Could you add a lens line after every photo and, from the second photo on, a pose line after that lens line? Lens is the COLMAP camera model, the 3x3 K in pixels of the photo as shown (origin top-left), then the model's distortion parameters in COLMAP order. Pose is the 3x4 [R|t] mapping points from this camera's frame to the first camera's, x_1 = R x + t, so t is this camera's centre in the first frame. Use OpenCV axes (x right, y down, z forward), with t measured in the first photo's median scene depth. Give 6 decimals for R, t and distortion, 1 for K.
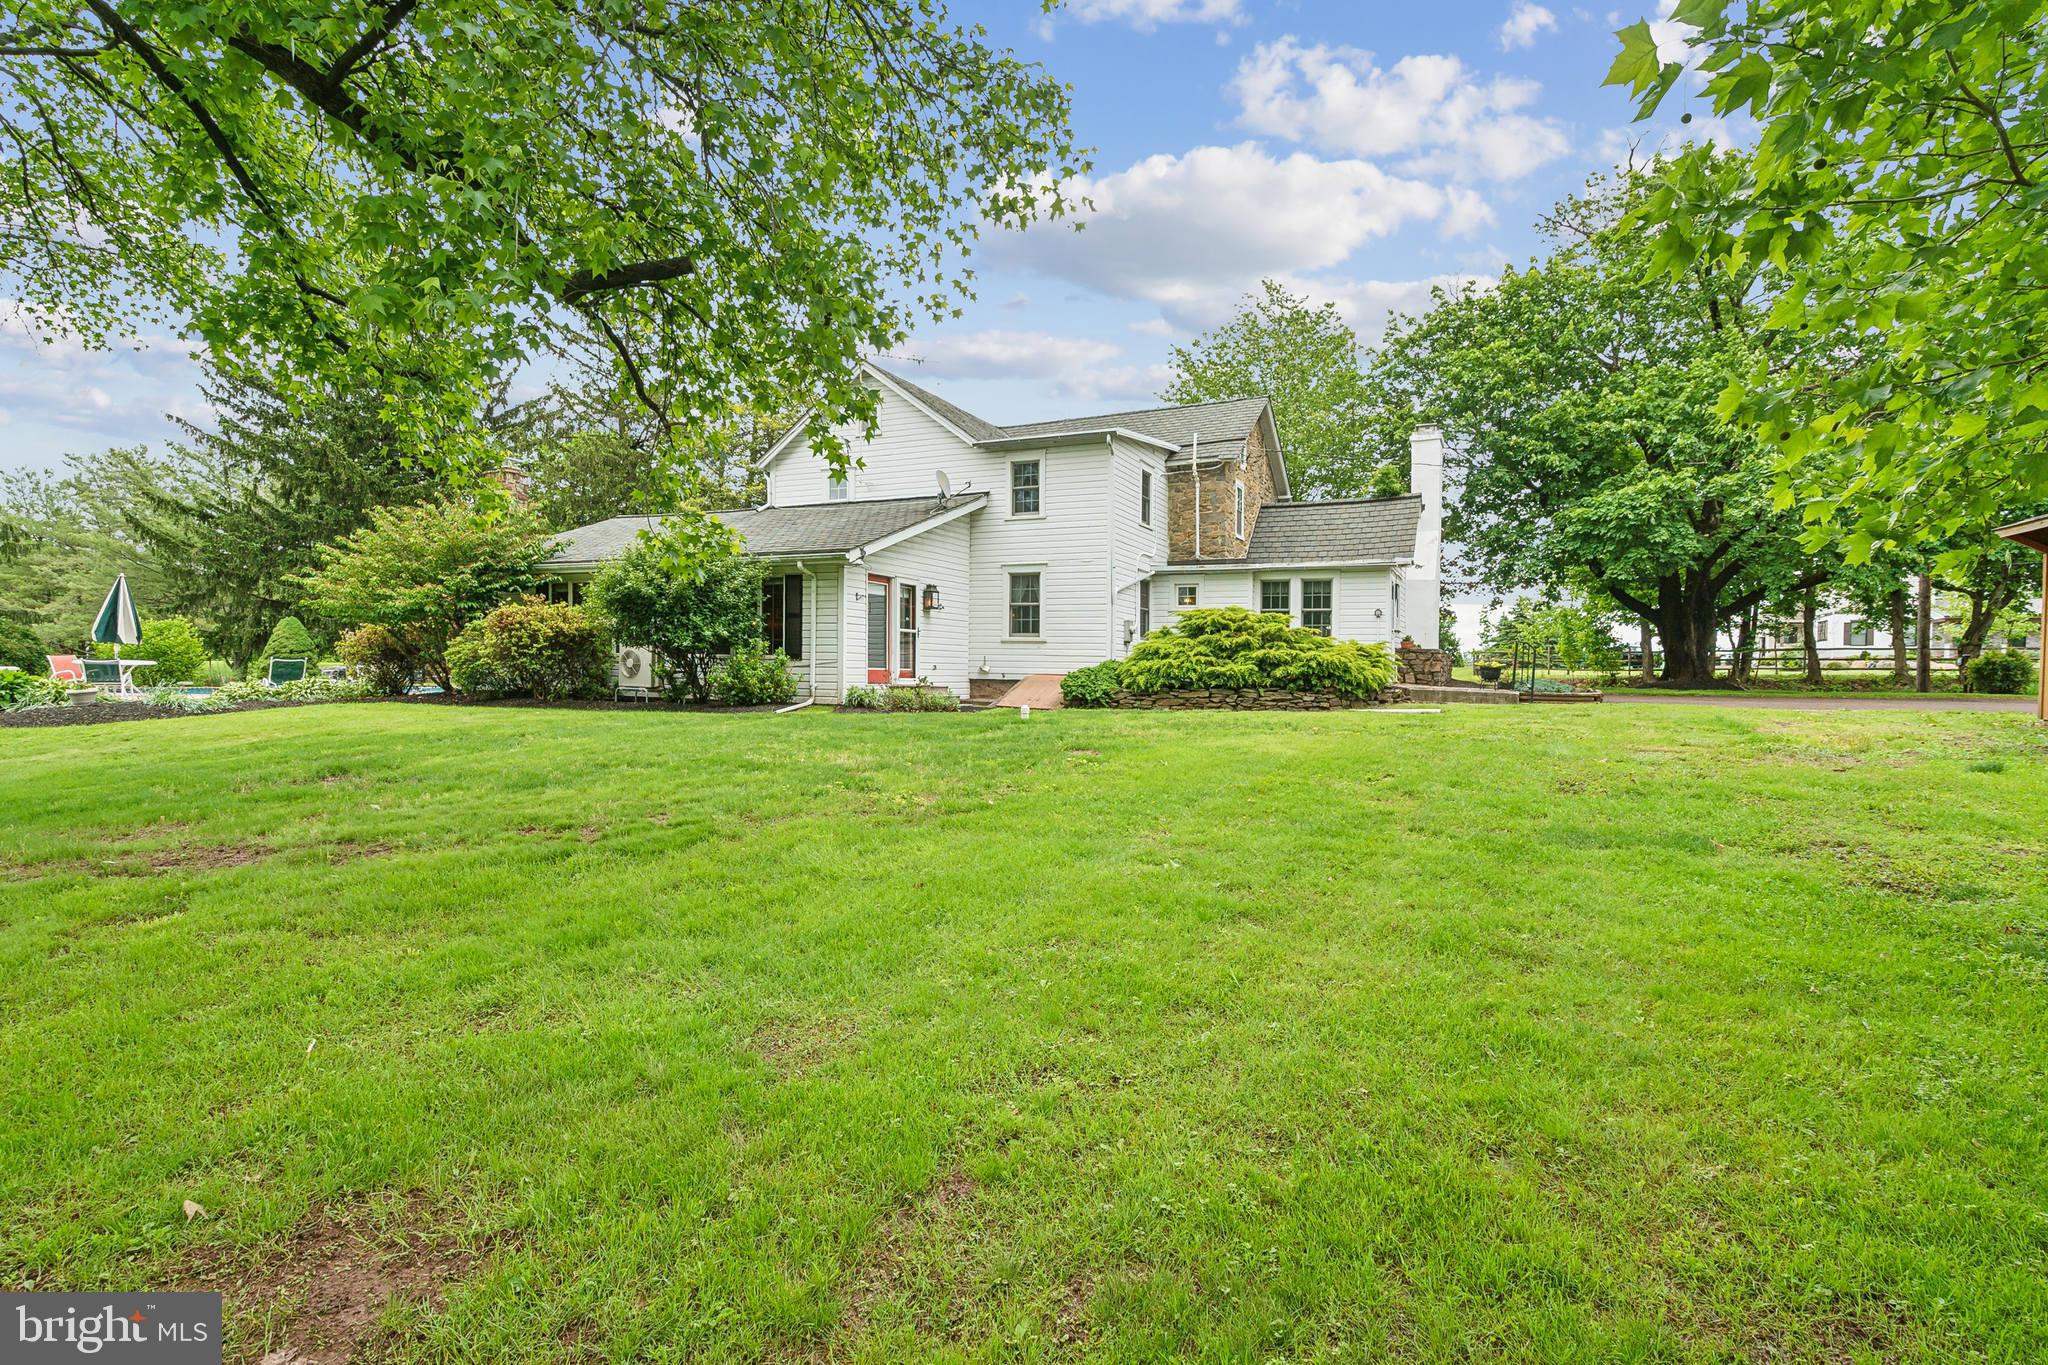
lens RADIAL K [[924.8, 0, 1031.3], [0, 924.8, 685.7], [0, 0, 1]] dist [-0.001175, 0.000017]
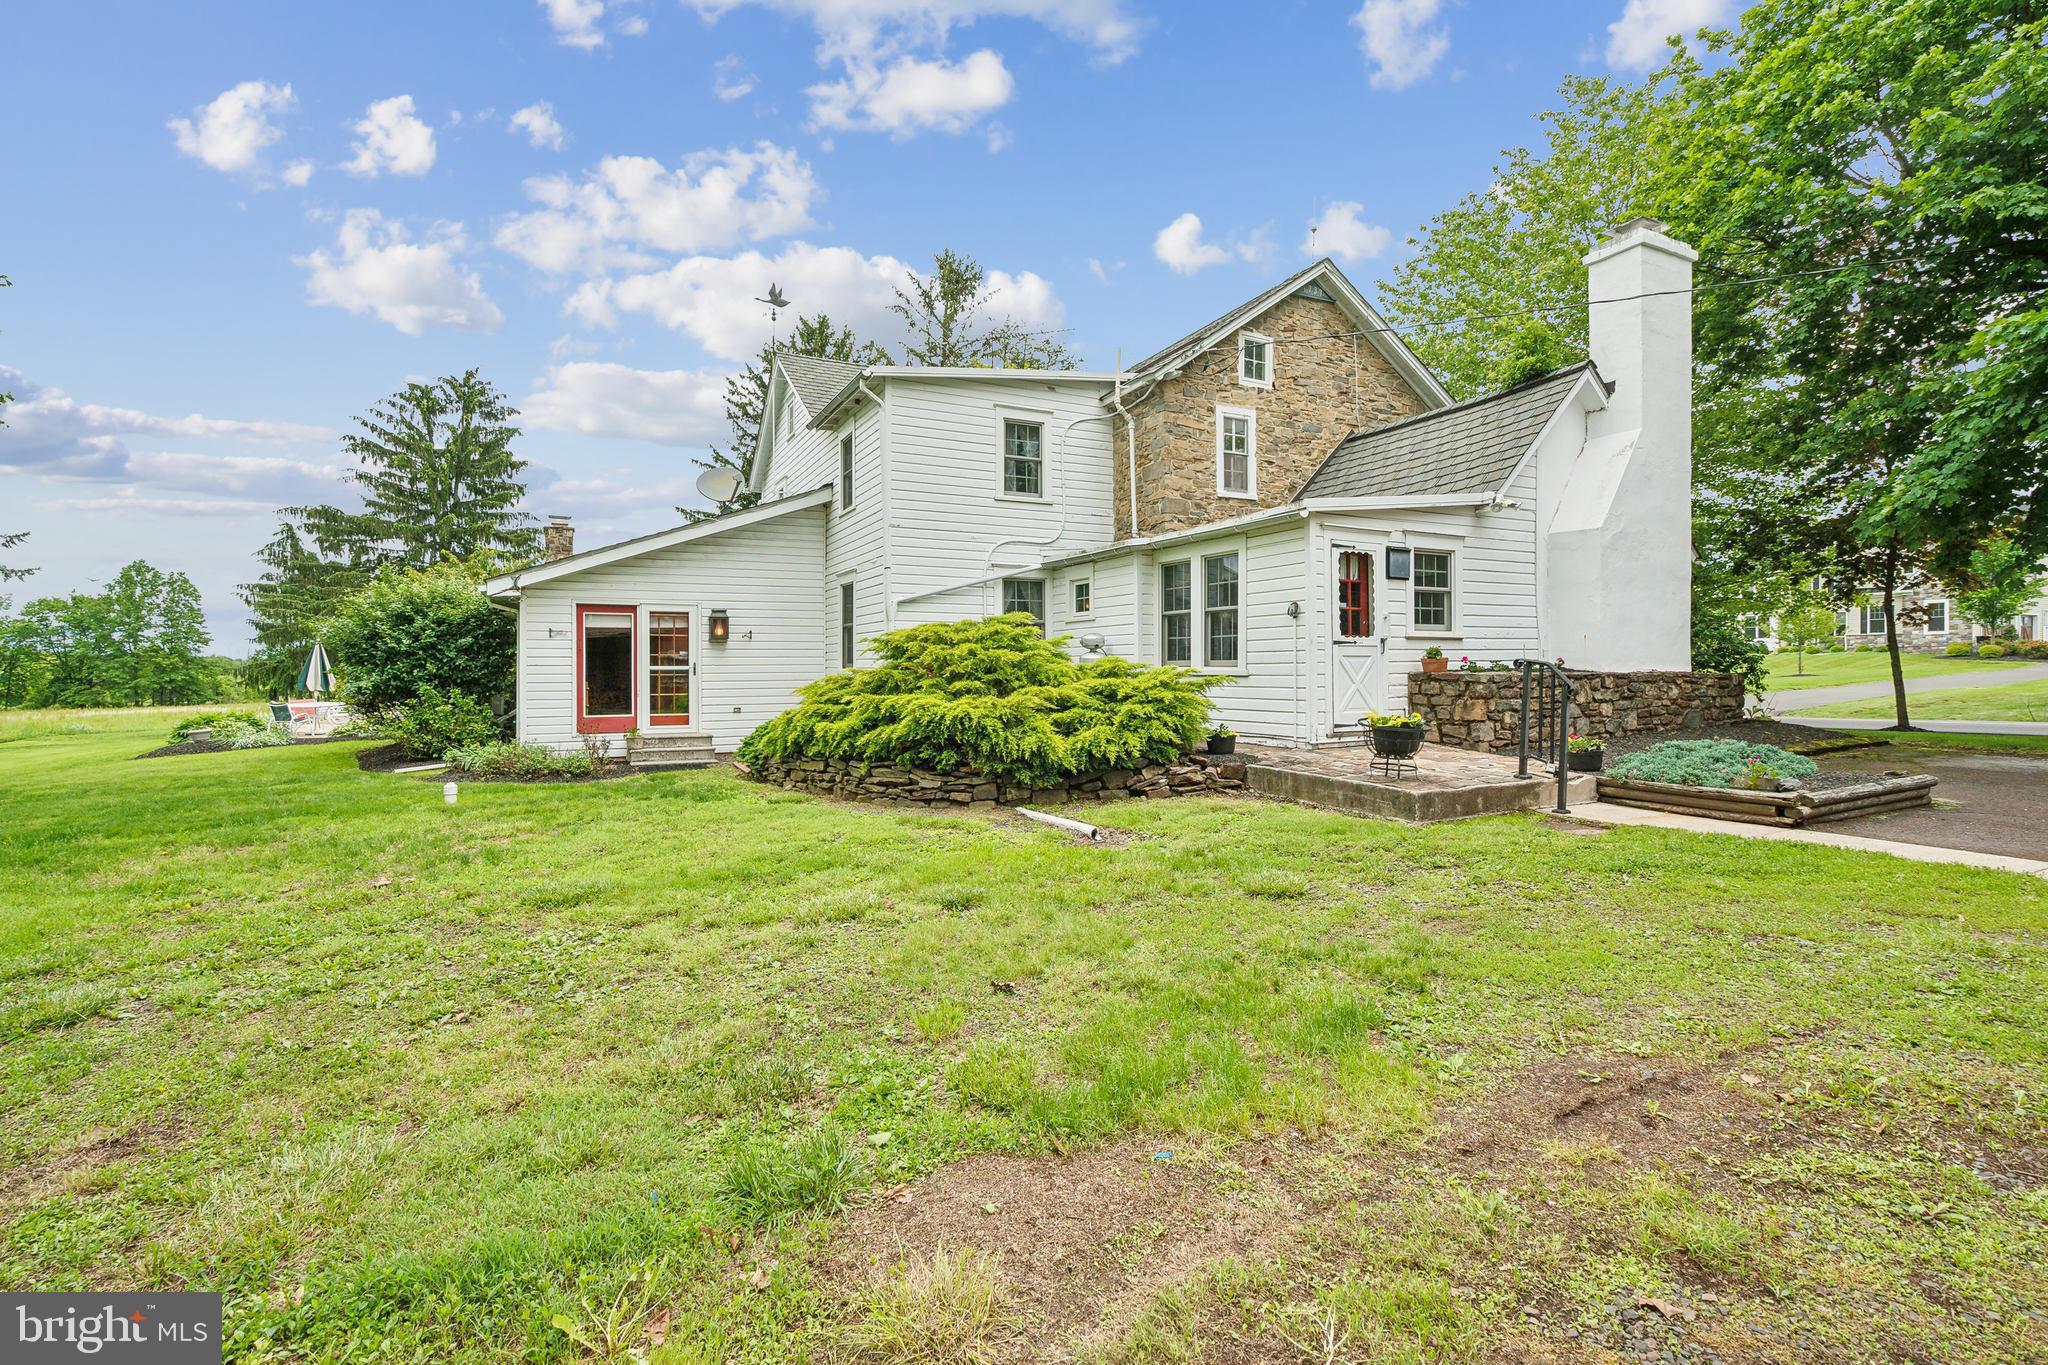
lens RADIAL K [[924.8, 0, 1025.1], [0, 924.8, 672.8], [0, 0, 1]] dist [-0.001175, 0.000017]
pose [[0.800981, -0.019461, -0.598373, 0.570807], [0.009334, 0.999756, -0.020022, -0.034362], [0.598617, 0.010452, 0.800967, 0.499736]]
